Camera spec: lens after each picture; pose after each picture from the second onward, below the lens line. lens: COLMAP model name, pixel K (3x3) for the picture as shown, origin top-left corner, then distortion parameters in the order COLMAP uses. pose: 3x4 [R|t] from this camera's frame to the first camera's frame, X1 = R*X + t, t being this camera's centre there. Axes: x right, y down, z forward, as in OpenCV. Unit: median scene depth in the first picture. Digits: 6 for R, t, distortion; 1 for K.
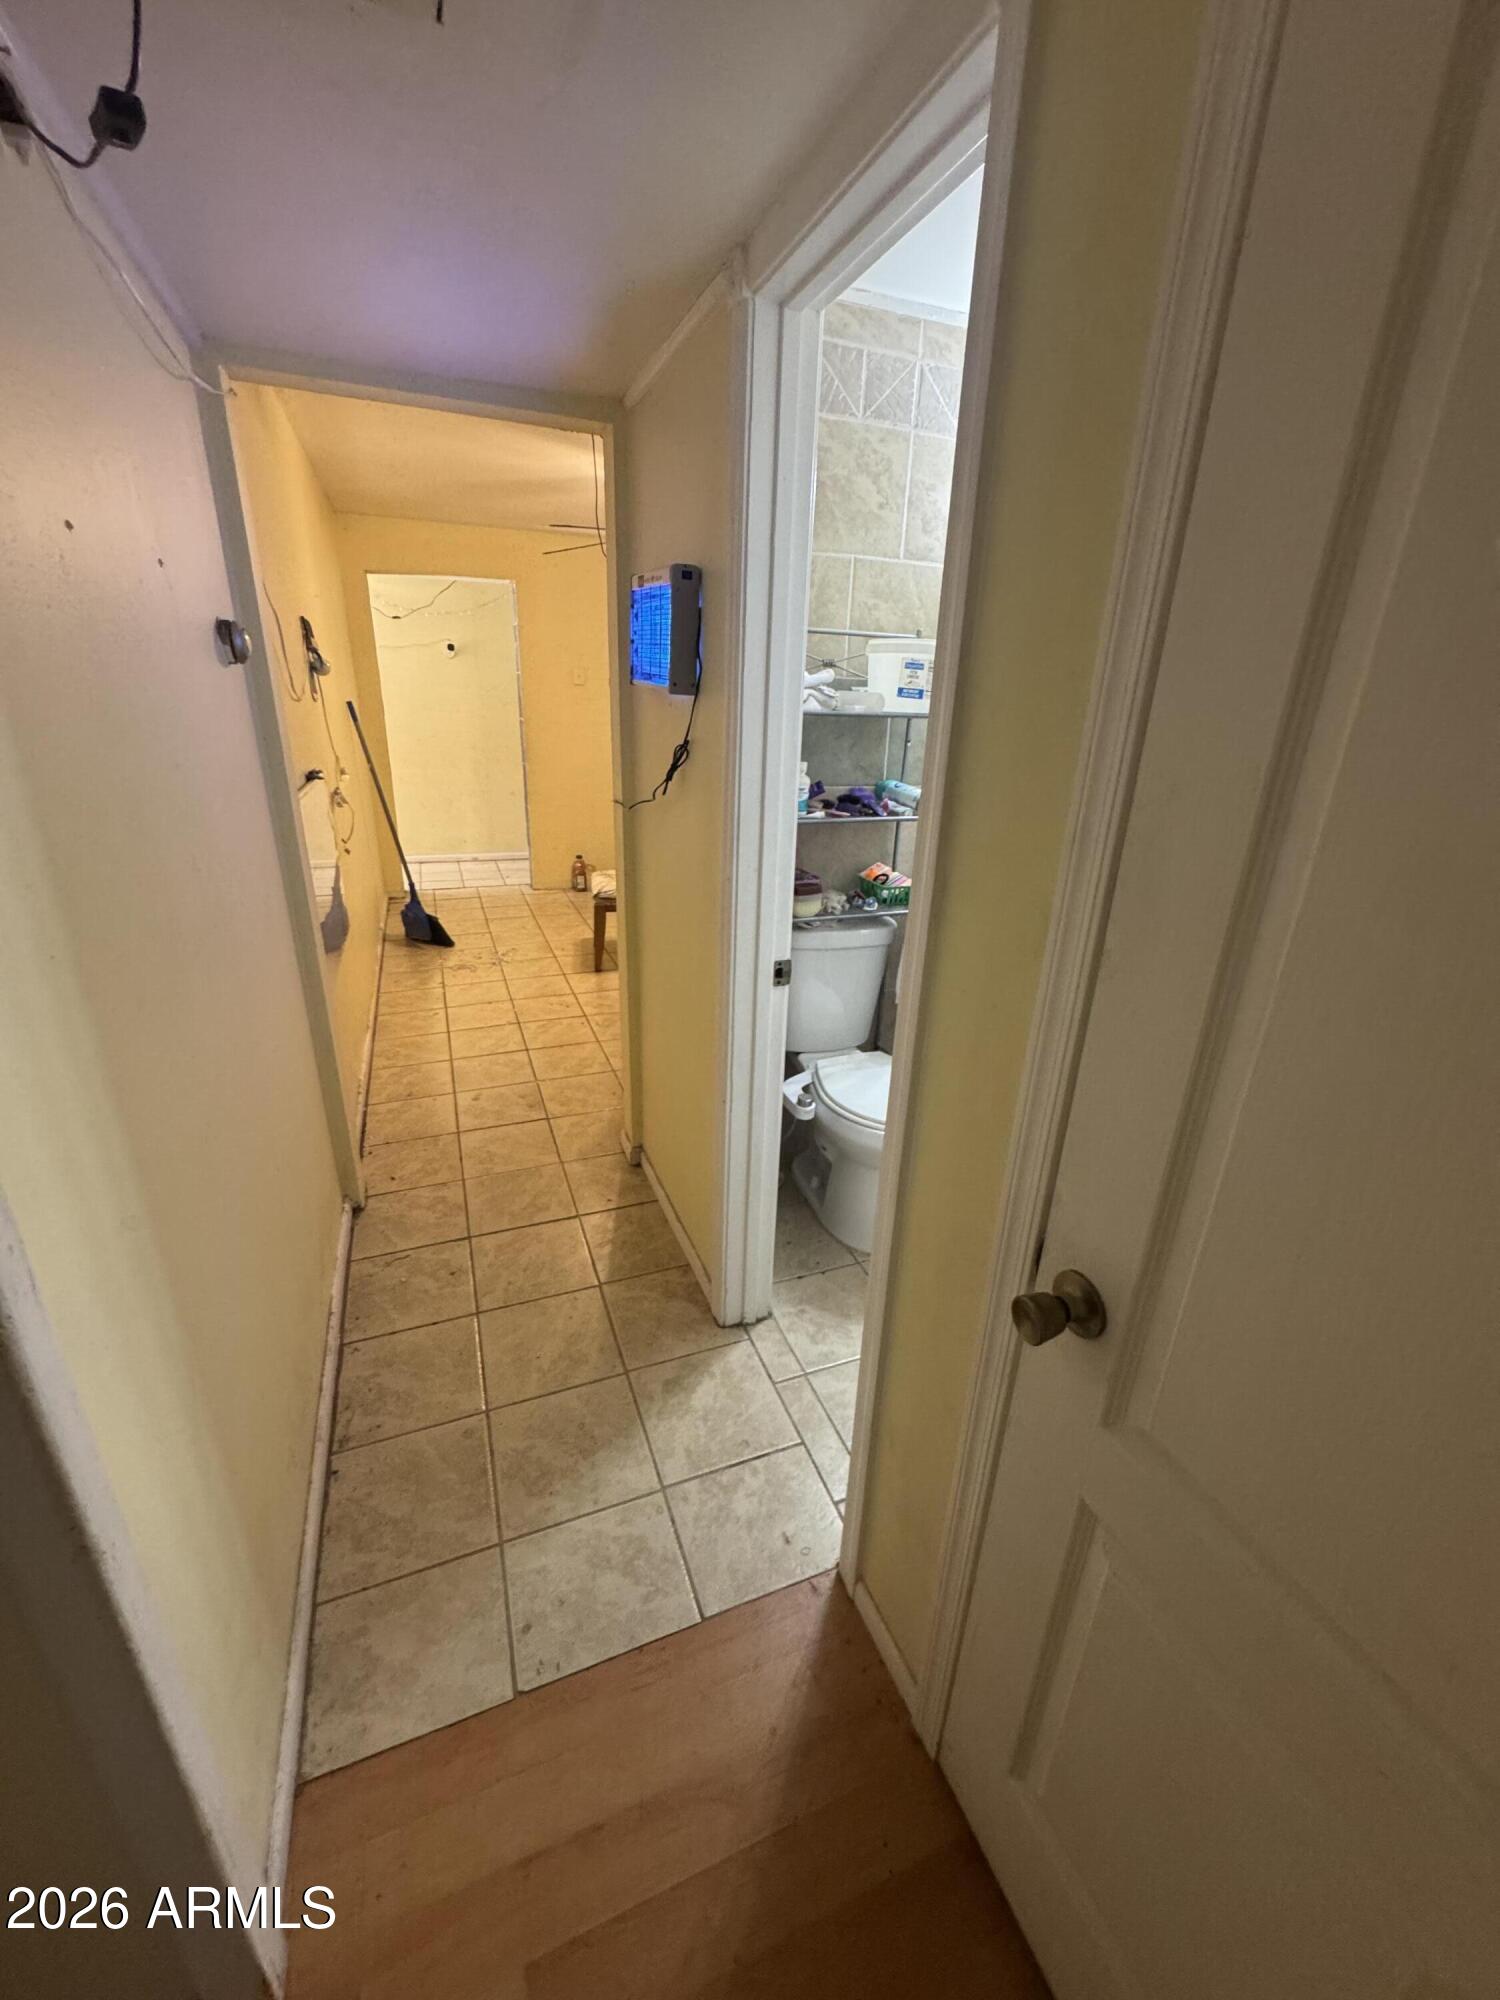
lens RADIAL K [[794.5, 0, 752.1], [0, 794.5, 1000.5], [0, 0, 1]] dist [-0.002423, 0.000263]
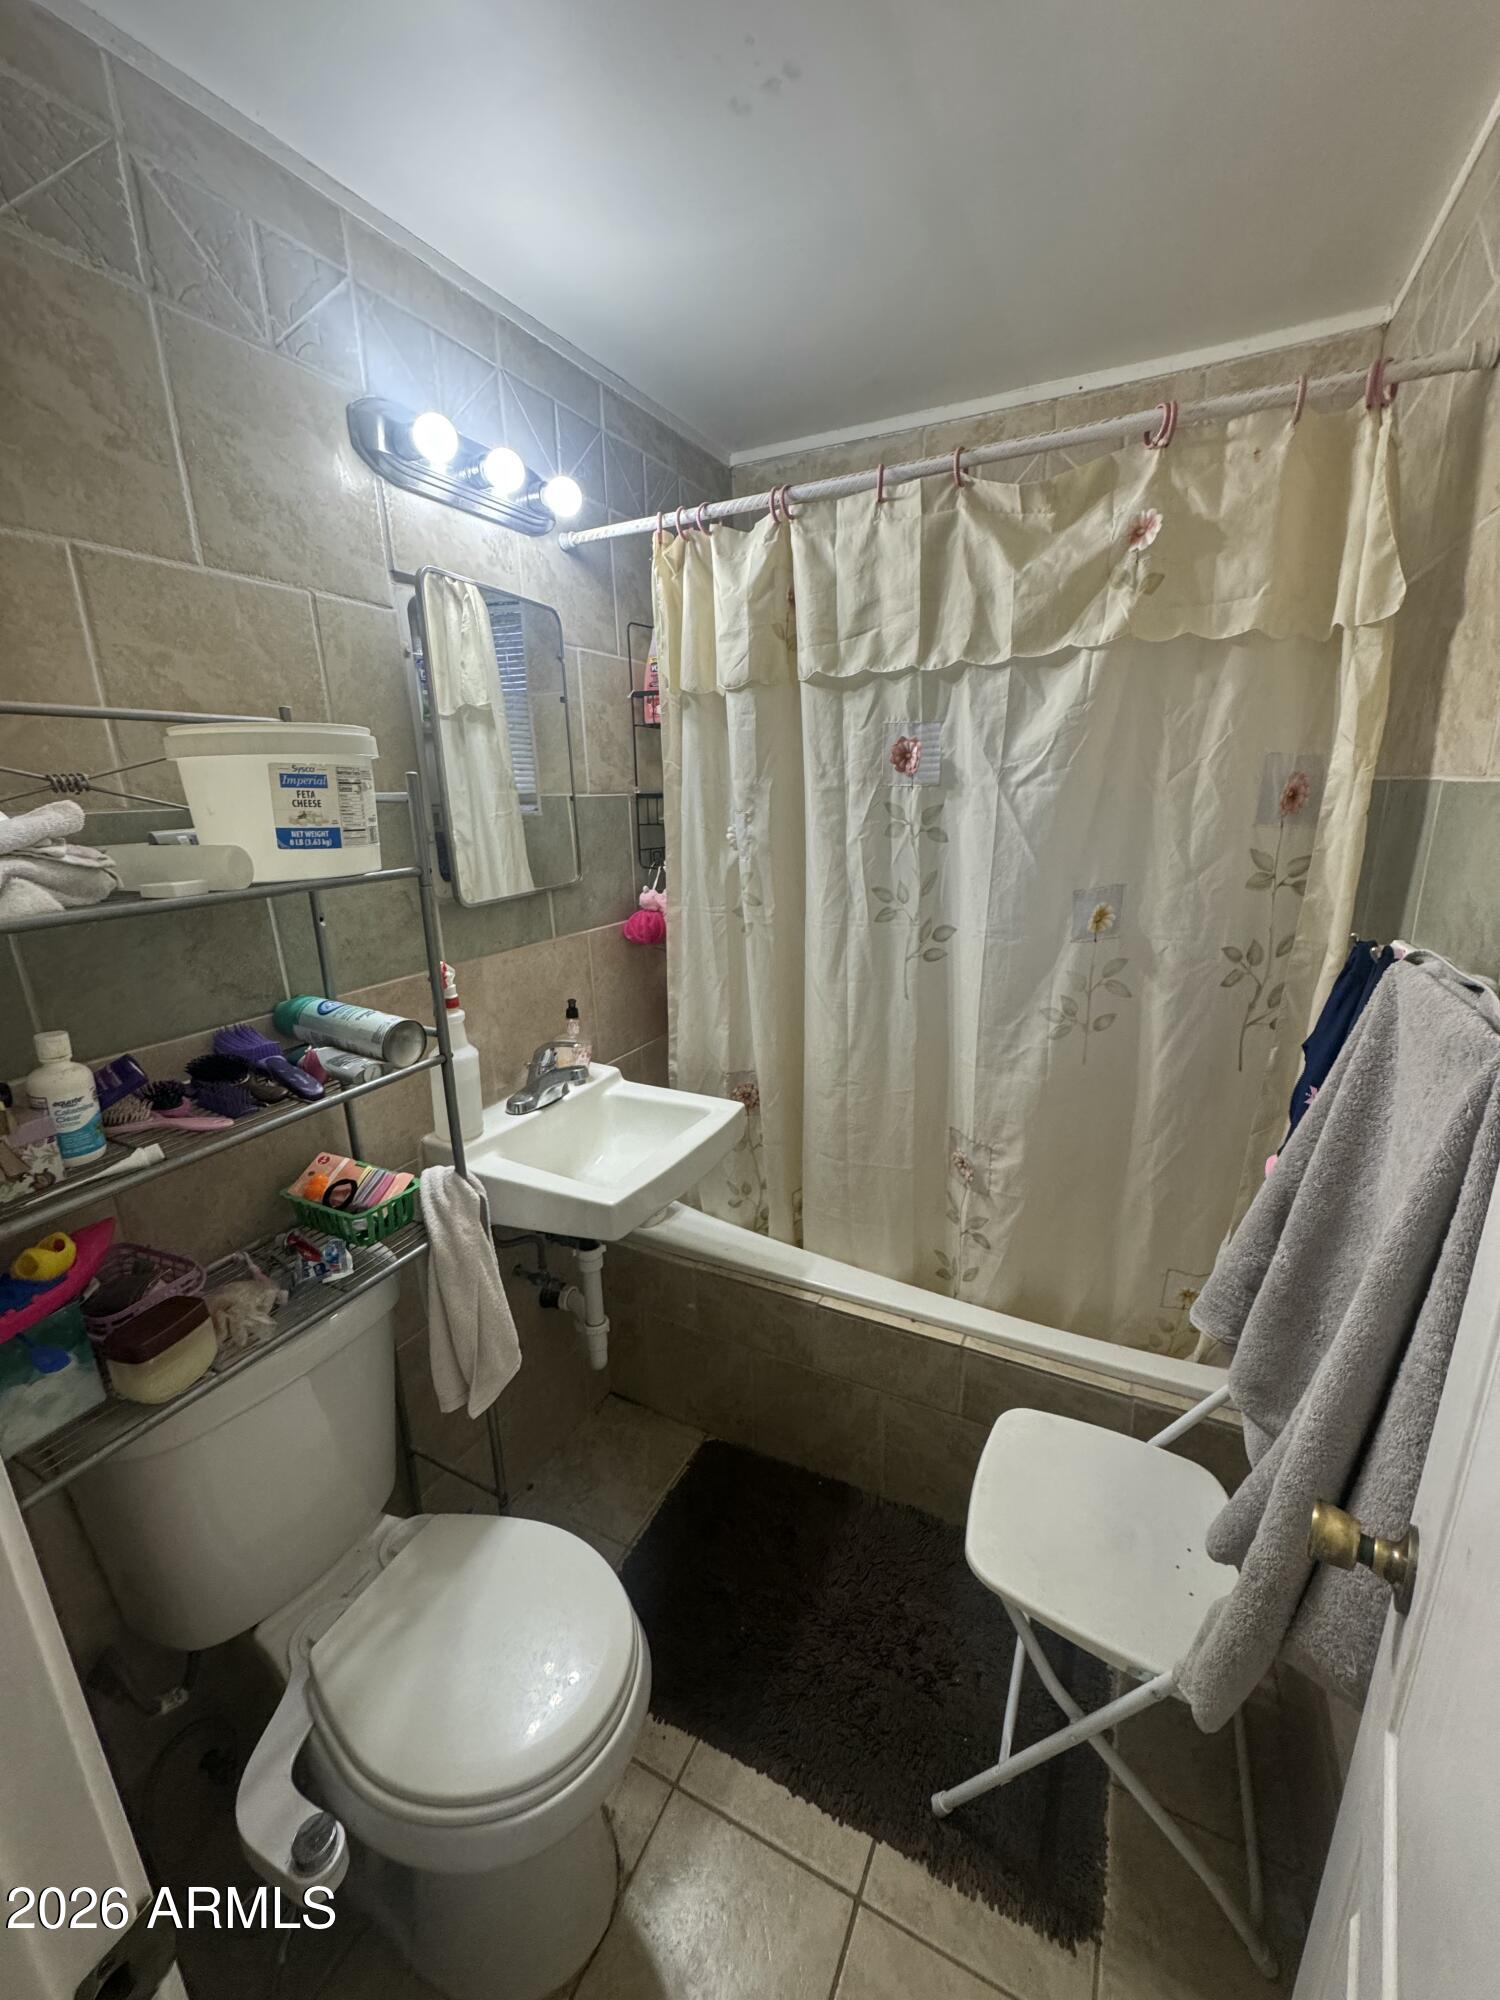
lens RADIAL K [[794.5, 0, 753.3], [0, 794.5, 995.6], [0, 0, 1]] dist [-0.002423, 0.000263]
pose [[0.742873, -0.228027, 0.629399, 0.076091], [0.292611, 0.956231, 0.001071, -0.211489], [-0.602095, 0.183373, 0.777081, 0.476116]]
